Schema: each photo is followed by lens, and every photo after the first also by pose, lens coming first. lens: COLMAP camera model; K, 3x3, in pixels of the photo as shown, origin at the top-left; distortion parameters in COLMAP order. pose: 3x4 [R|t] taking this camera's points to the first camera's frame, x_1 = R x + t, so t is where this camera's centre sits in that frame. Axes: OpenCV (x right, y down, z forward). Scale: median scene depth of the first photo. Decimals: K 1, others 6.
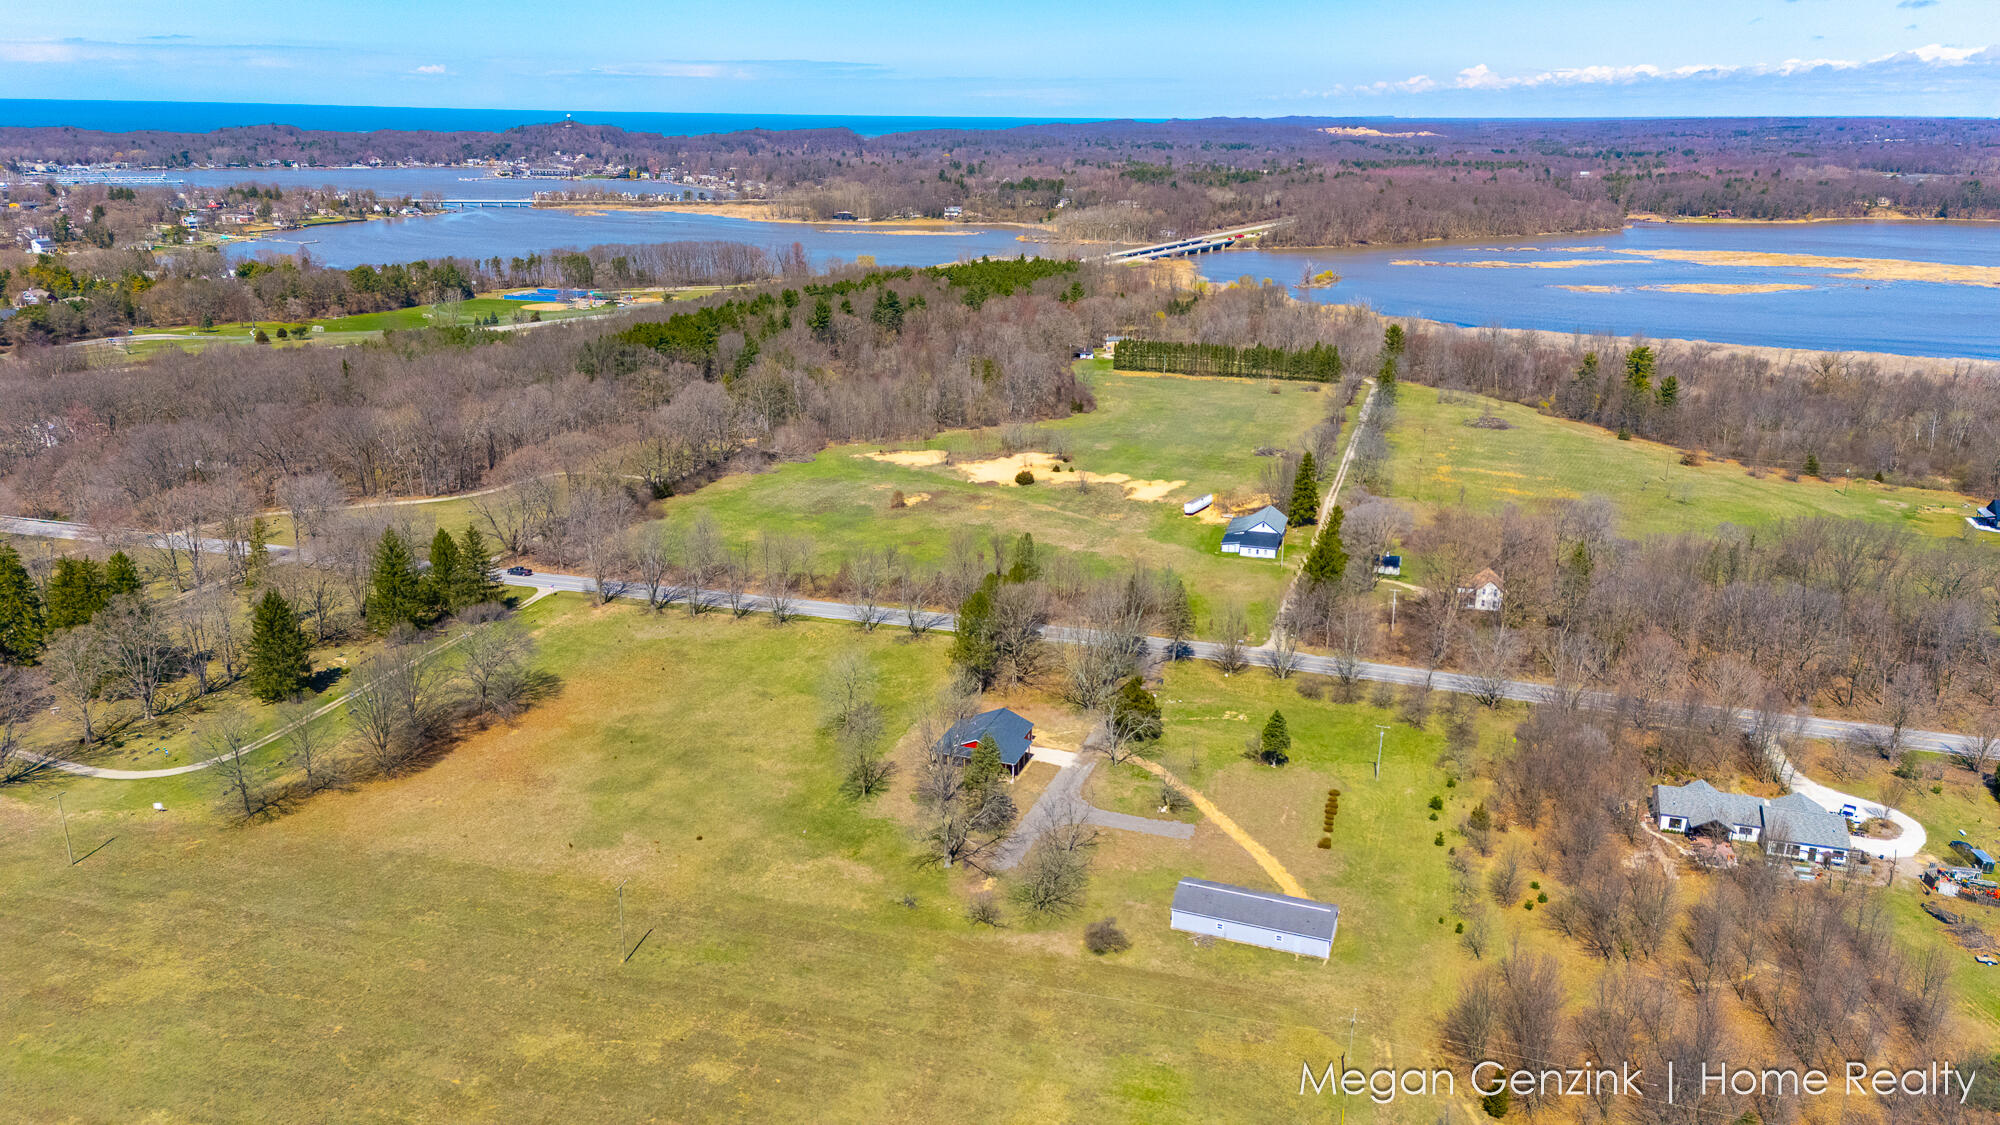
lens RADIAL K [[1454.4, 0, 1006.4], [0, 1454.4, 565.8], [0, 0, 1]] dist [0.092423, -0.060745]
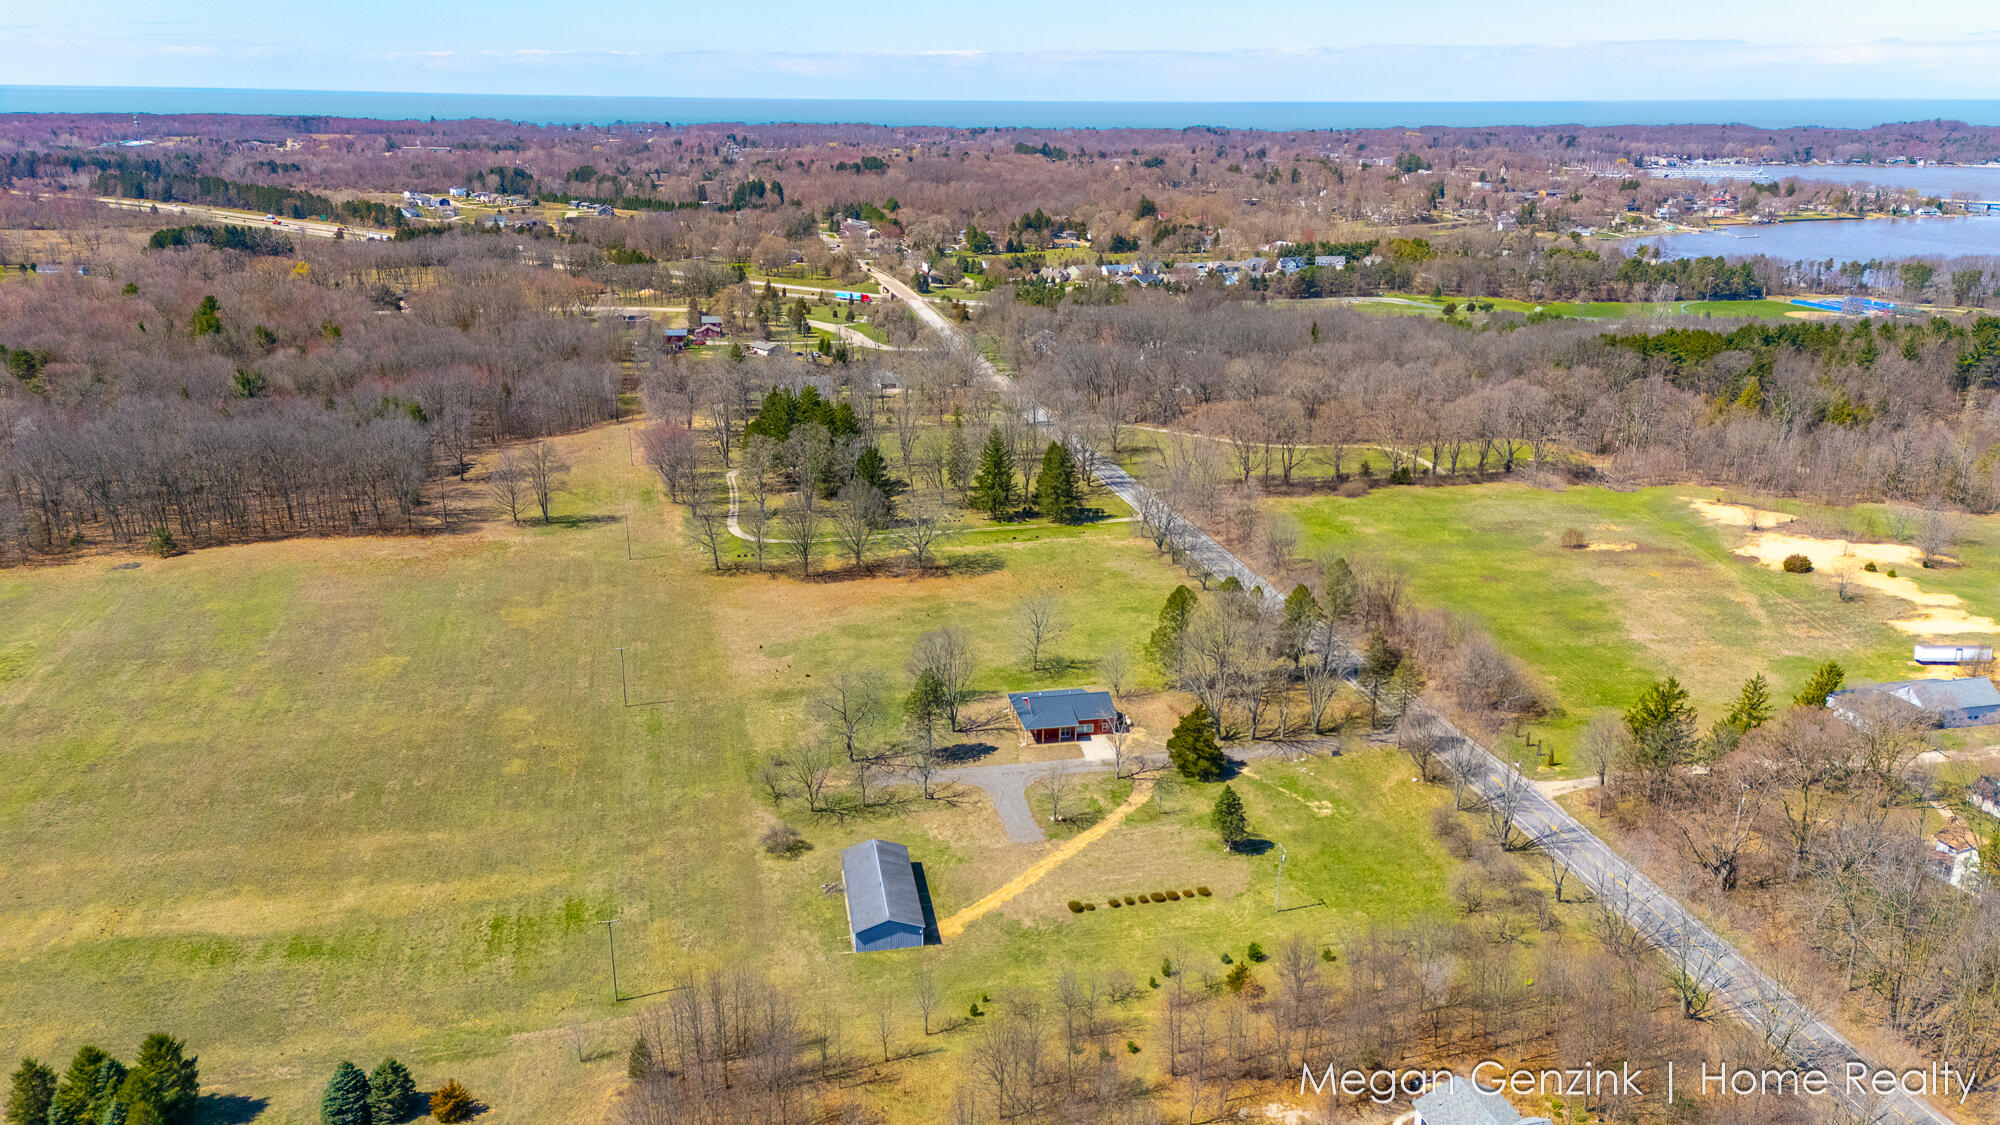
lens RADIAL K [[1454.4, 0, 1006.4], [0, 1454.4, 565.8], [0, 0, 1]] dist [0.092423, -0.060745]
pose [[0.503908, 0.259299, -0.823918, 0.308095], [-0.258418, 0.955444, 0.142644, -0.043996], [0.824194, 0.141036, 0.548464, 0.157284]]
